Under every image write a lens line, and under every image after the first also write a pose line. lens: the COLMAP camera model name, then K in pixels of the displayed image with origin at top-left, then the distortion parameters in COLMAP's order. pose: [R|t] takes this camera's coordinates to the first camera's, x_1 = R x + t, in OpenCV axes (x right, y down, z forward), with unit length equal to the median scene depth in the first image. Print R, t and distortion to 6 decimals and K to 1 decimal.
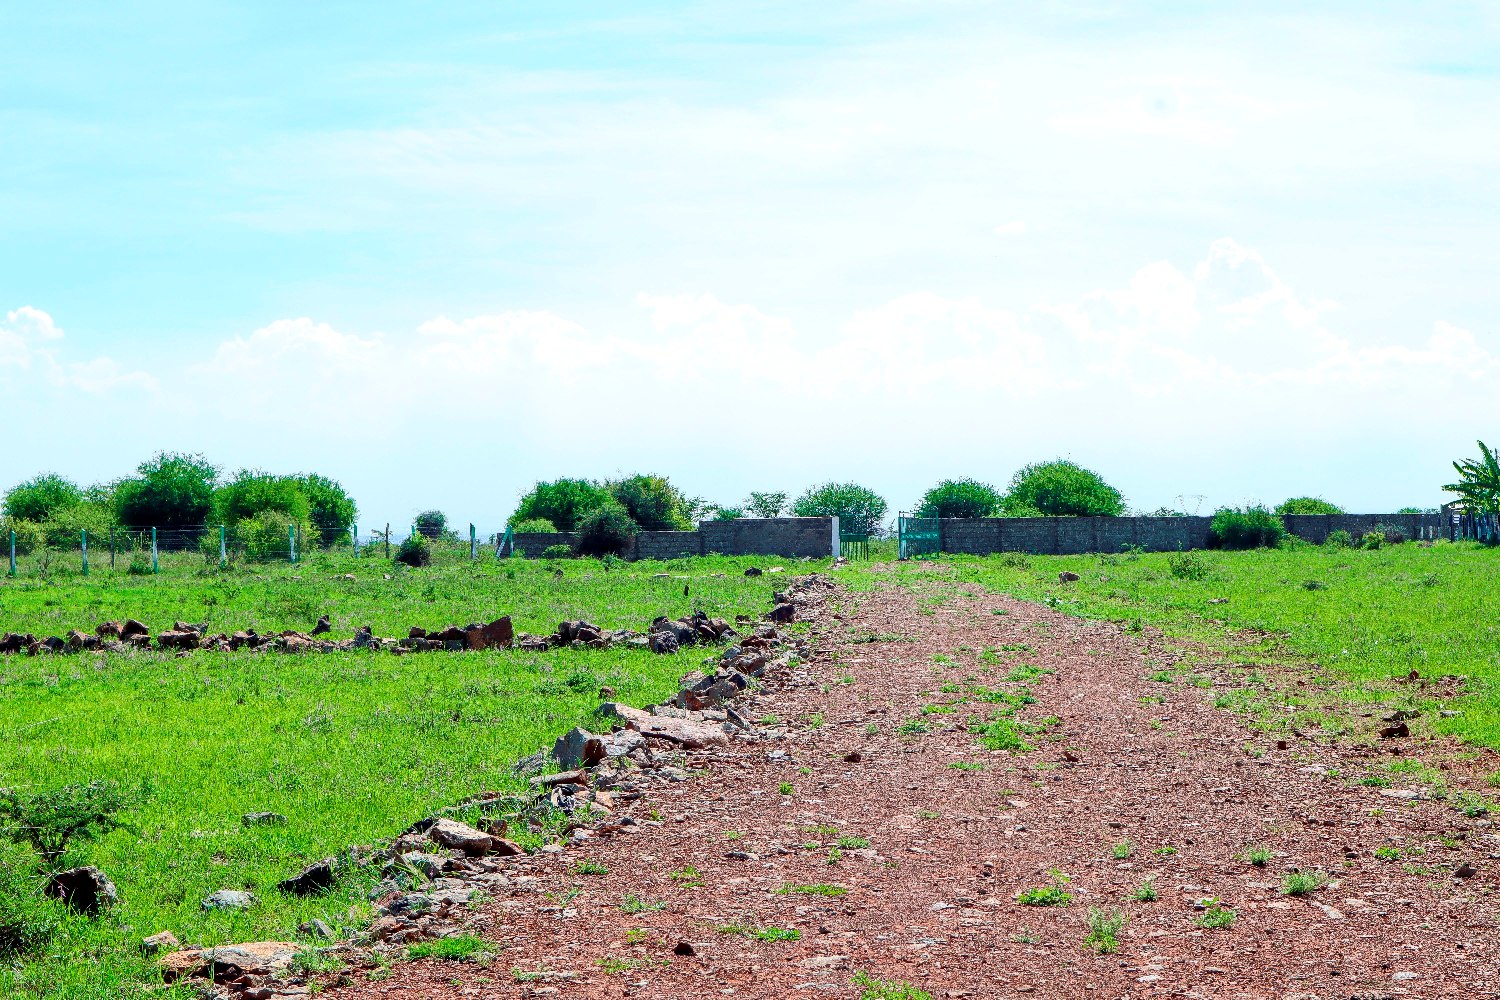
lens RADIAL K [[3136.5, 0, 744.9], [0, 3136.5, 502.5], [0, 0, 1]] dist [-0.176501, 0.000000]
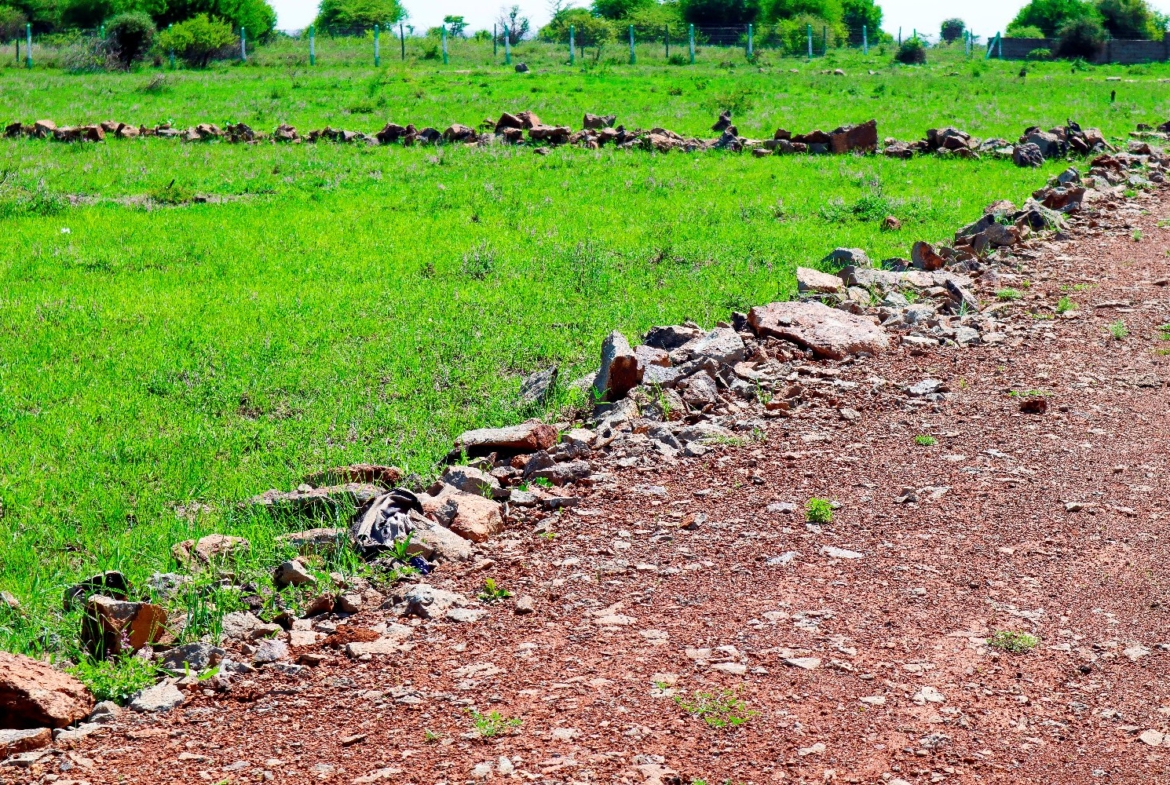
lens RADIAL K [[2446.5, 0, 586.3], [0, 2446.5, 393.3], [0, 0, 1]] dist [-0.176501, 0.000000]
pose [[0.966288, 0.056934, -0.251088, 0.028030], [-0.017124, 0.987296, 0.157965, 0.001615], [0.256892, -0.148340, 0.954988, 0.206682]]
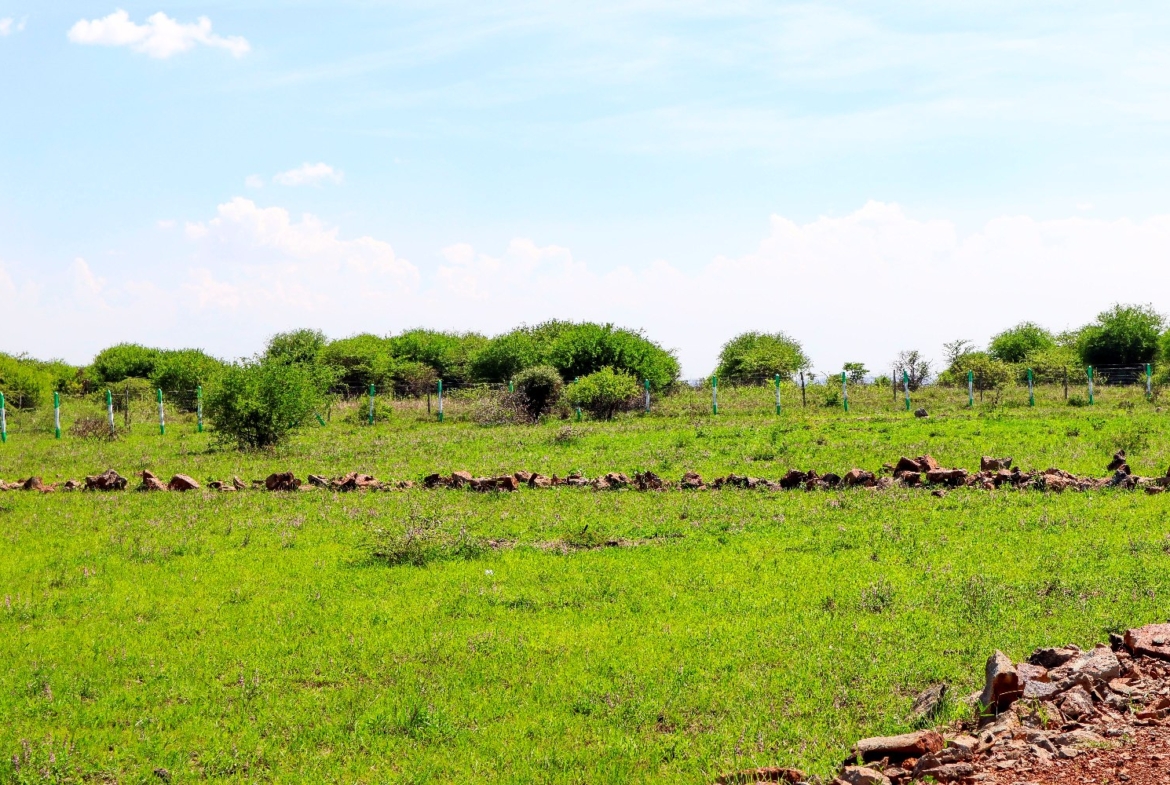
lens RADIAL K [[2446.5, 0, 591.9], [0, 2446.5, 396.7], [0, 0, 1]] dist [-0.176501, 0.000000]
pose [[0.912857, -0.002526, -0.408272, 0.035760], [0.011042, 0.999768, 0.018504, 0.000996], [0.408131, -0.021399, 0.912673, 0.185475]]
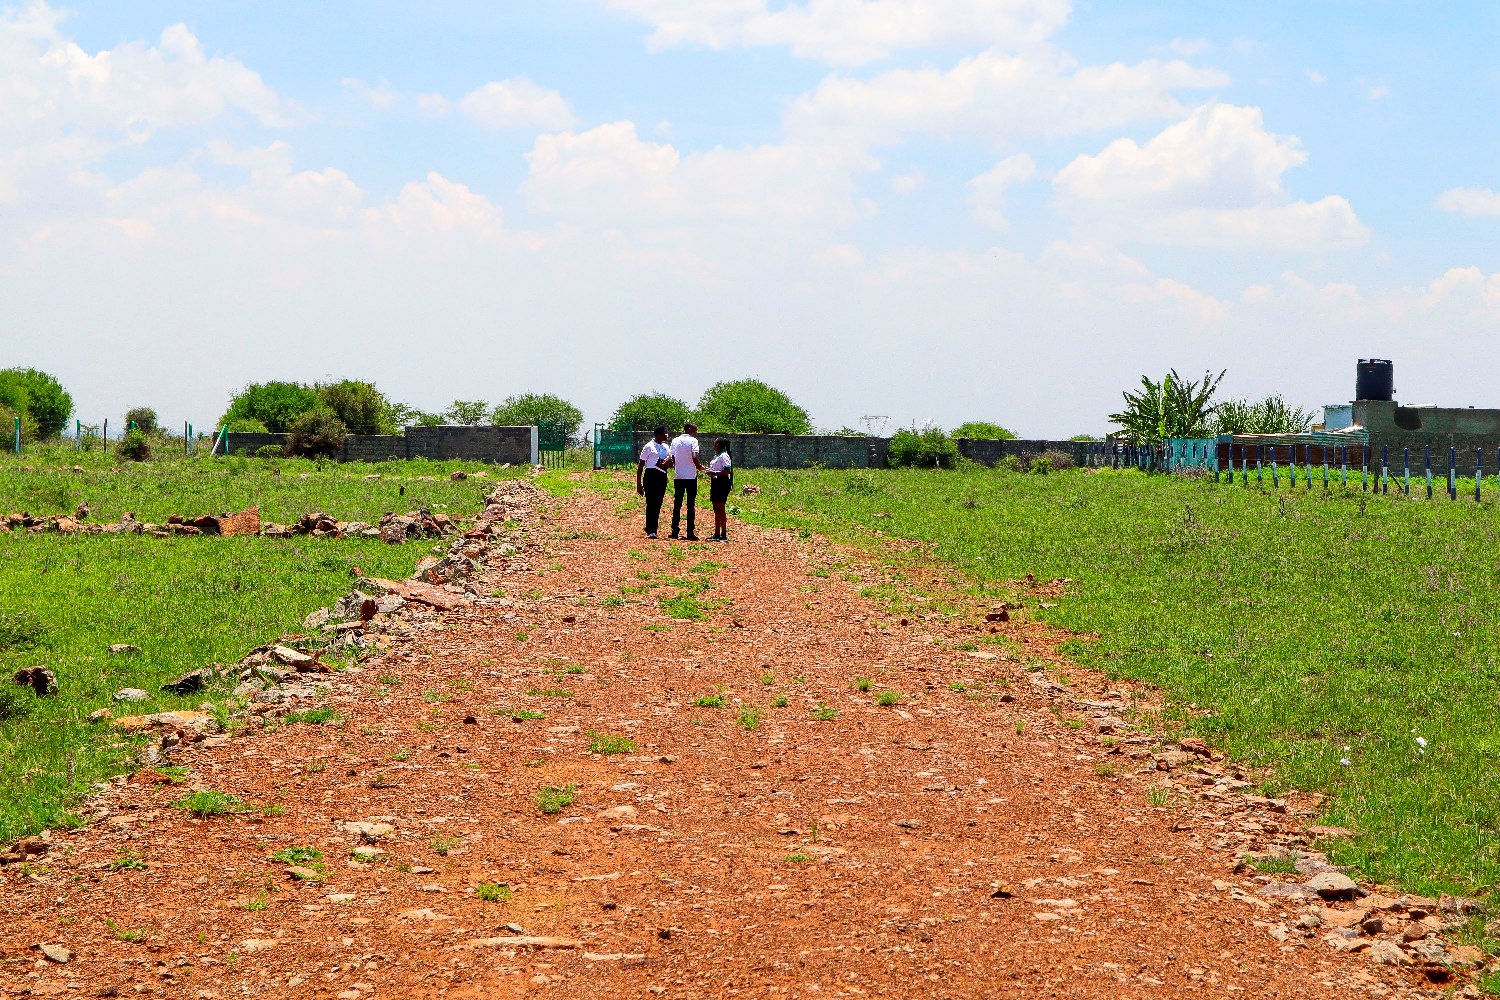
lens RADIAL K [[3077.7, 0, 748.1], [0, 3077.7, 497.4], [0, 0, 1]] dist [-0.147379, 0.000000]
pose [[0.994470, 0.030736, 0.100420, -0.008460], [-0.033470, 0.999111, 0.025649, -0.001556], [-0.099542, -0.028868, 0.994614, -0.106765]]
